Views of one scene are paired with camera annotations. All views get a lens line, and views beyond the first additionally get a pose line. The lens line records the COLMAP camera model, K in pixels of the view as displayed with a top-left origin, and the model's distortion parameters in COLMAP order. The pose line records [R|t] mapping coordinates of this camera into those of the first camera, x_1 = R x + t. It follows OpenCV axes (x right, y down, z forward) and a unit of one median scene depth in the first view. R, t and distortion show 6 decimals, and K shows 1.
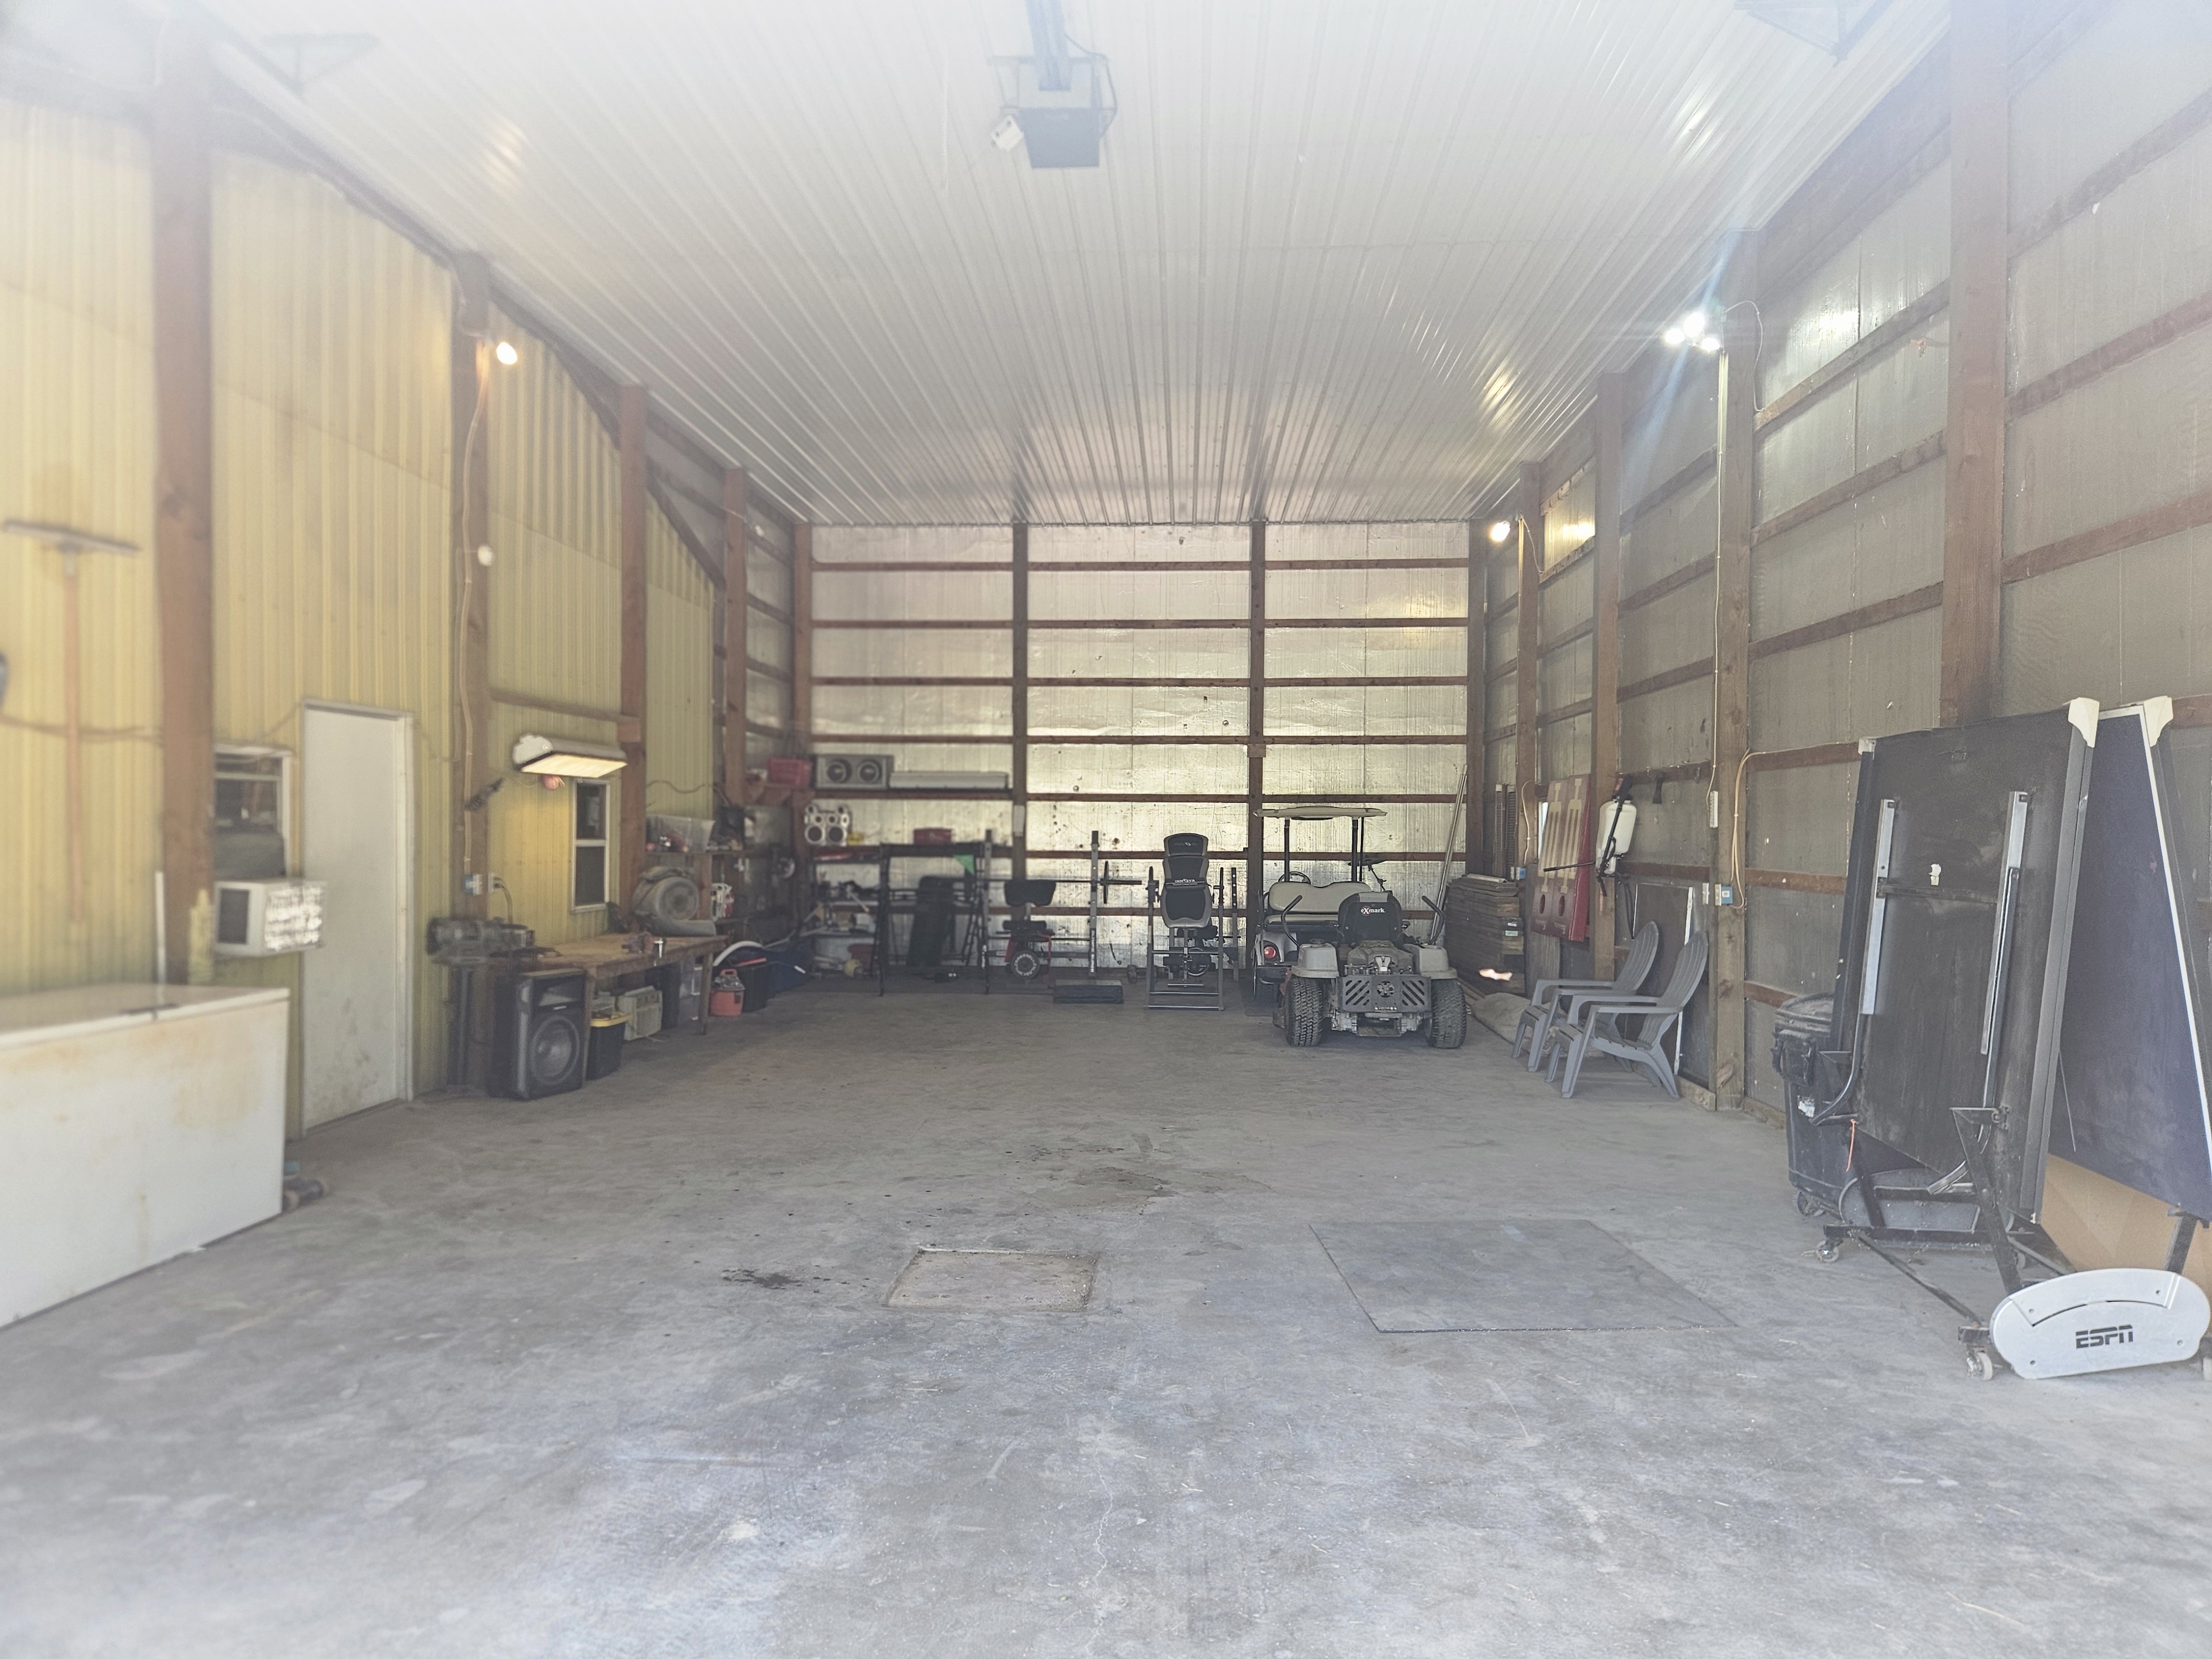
lens RADIAL K [[1498.1, 0, 1099.7], [0, 1498.1, 834.5], [0, 0, 1]] dist [0.071732, -0.052732]
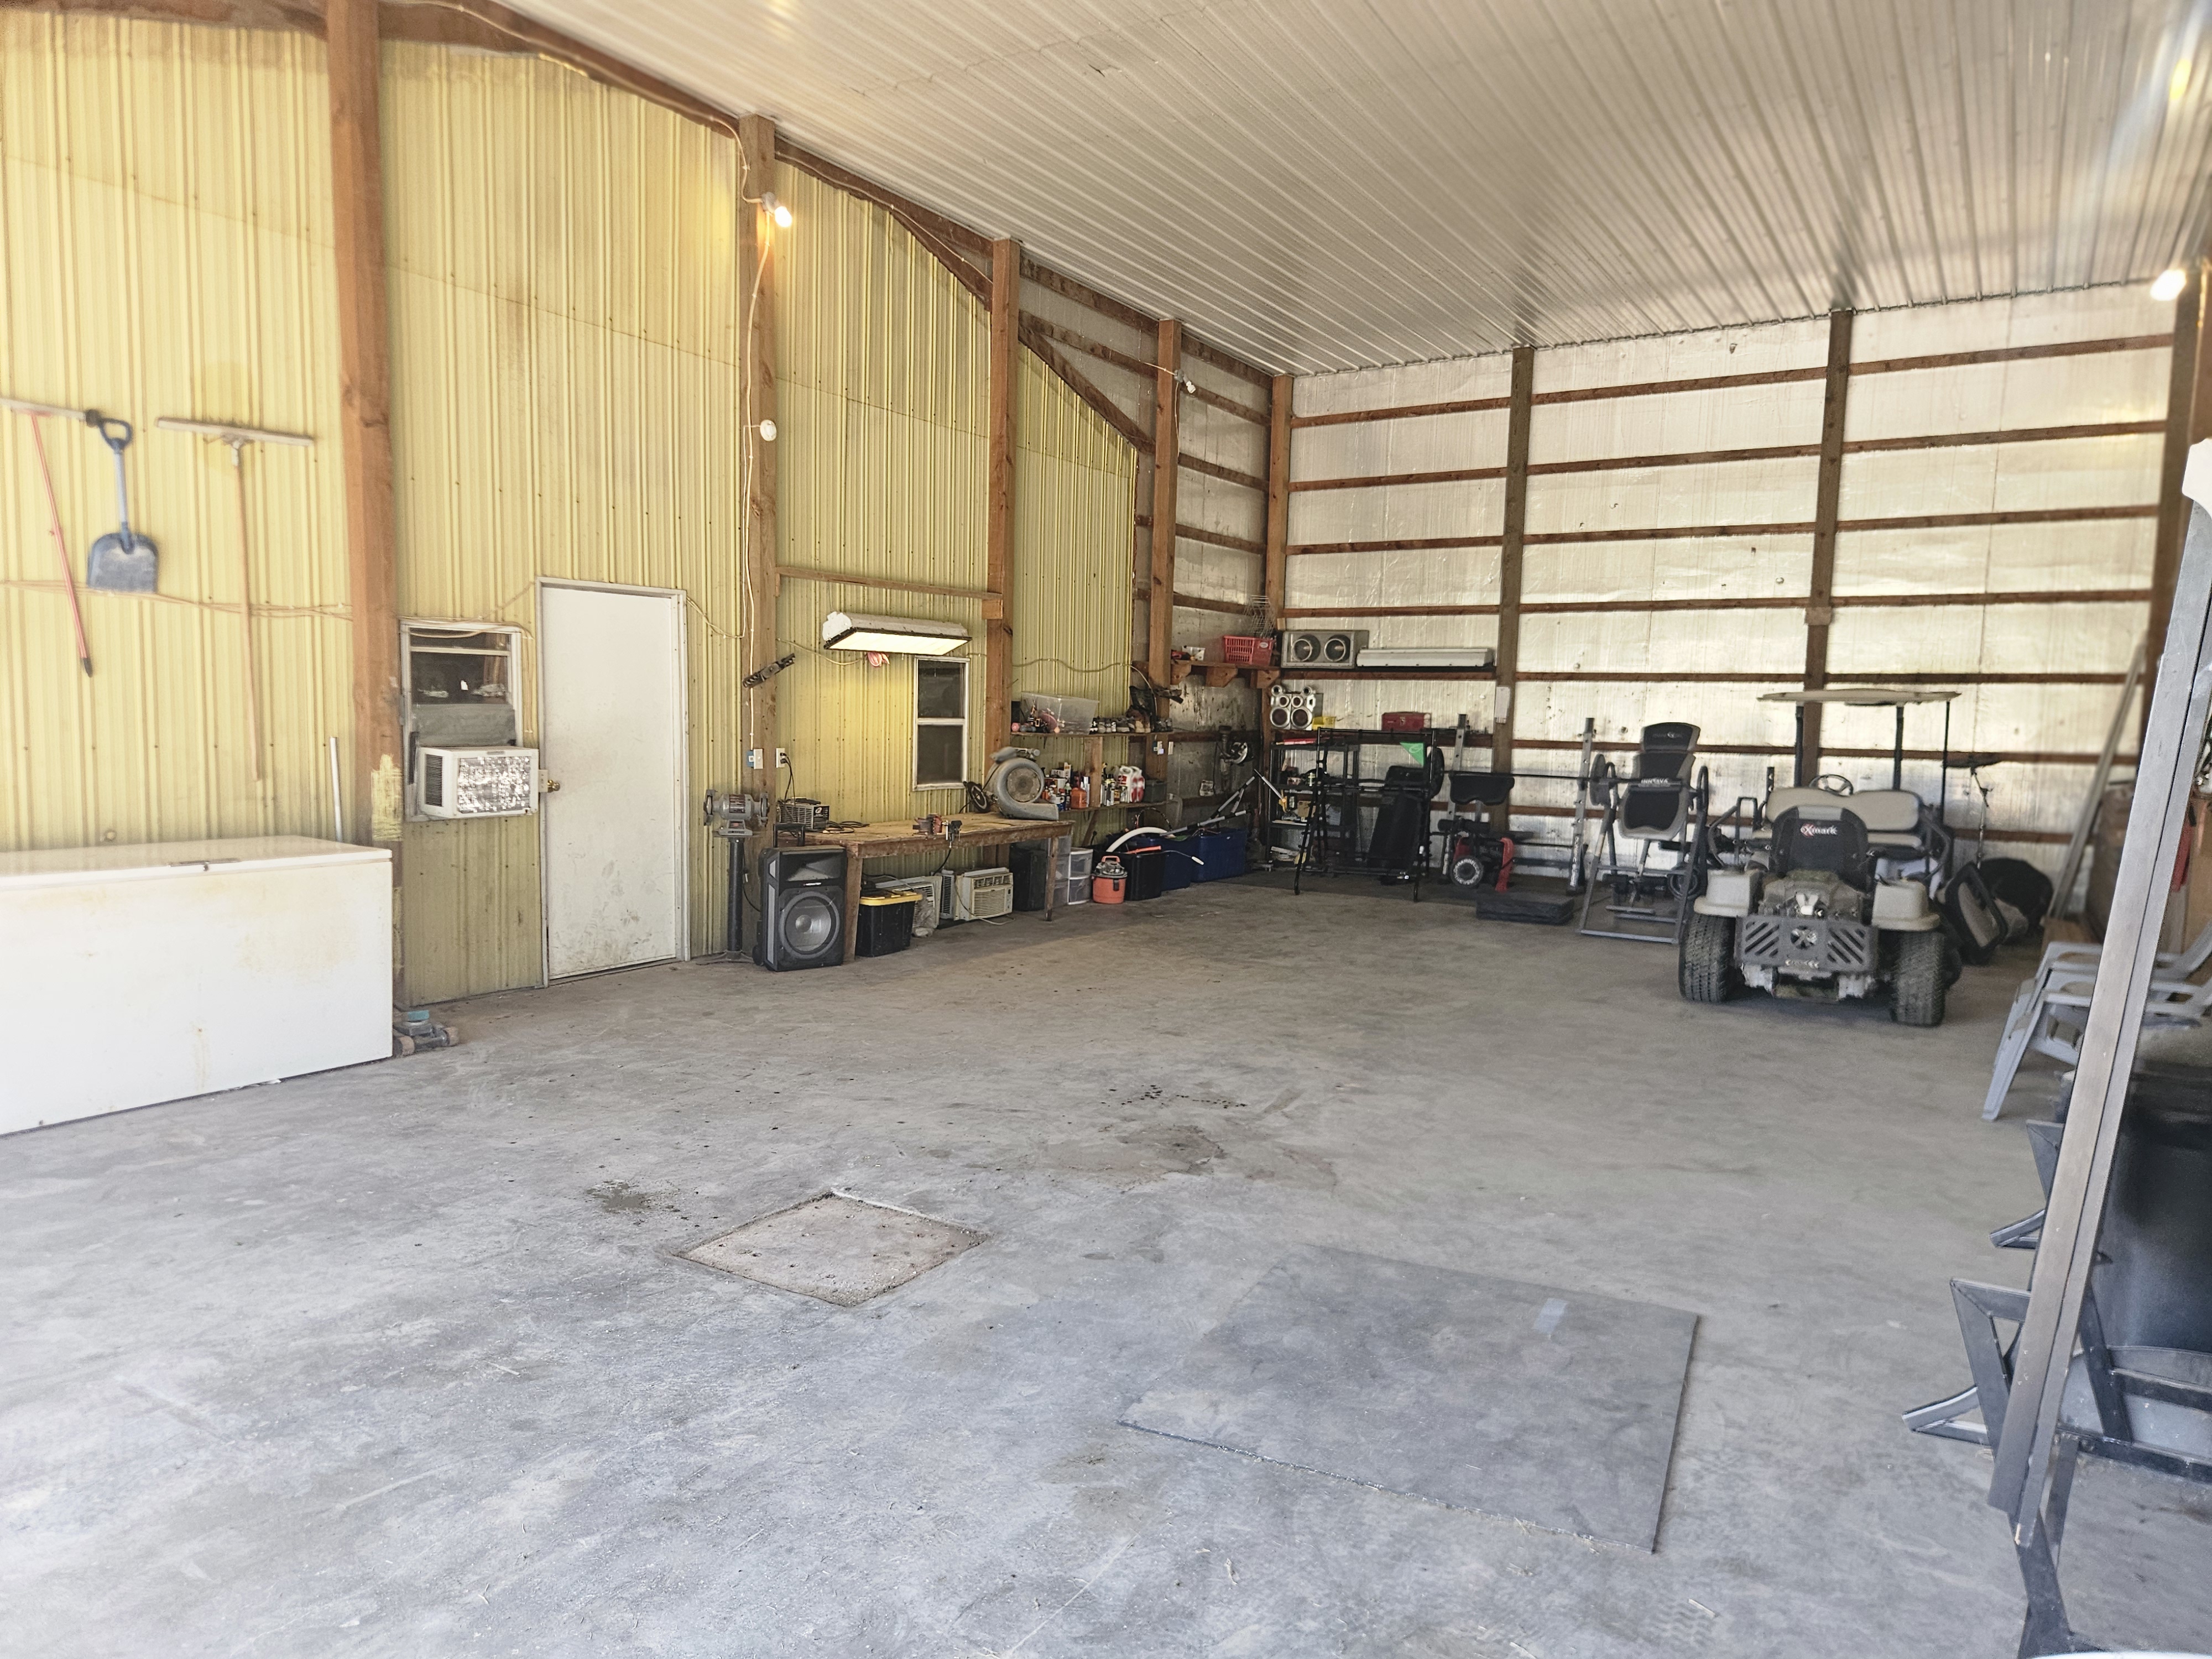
lens RADIAL K [[1498.1, 0, 1088.1], [0, 1498.1, 842.3], [0, 0, 1]] dist [0.071732, -0.052732]
pose [[0.875091, 0.056101, -0.480695, 0.333868], [-0.016163, 0.996092, 0.086827, -0.003155], [0.483688, -0.068212, 0.872578, 0.260123]]
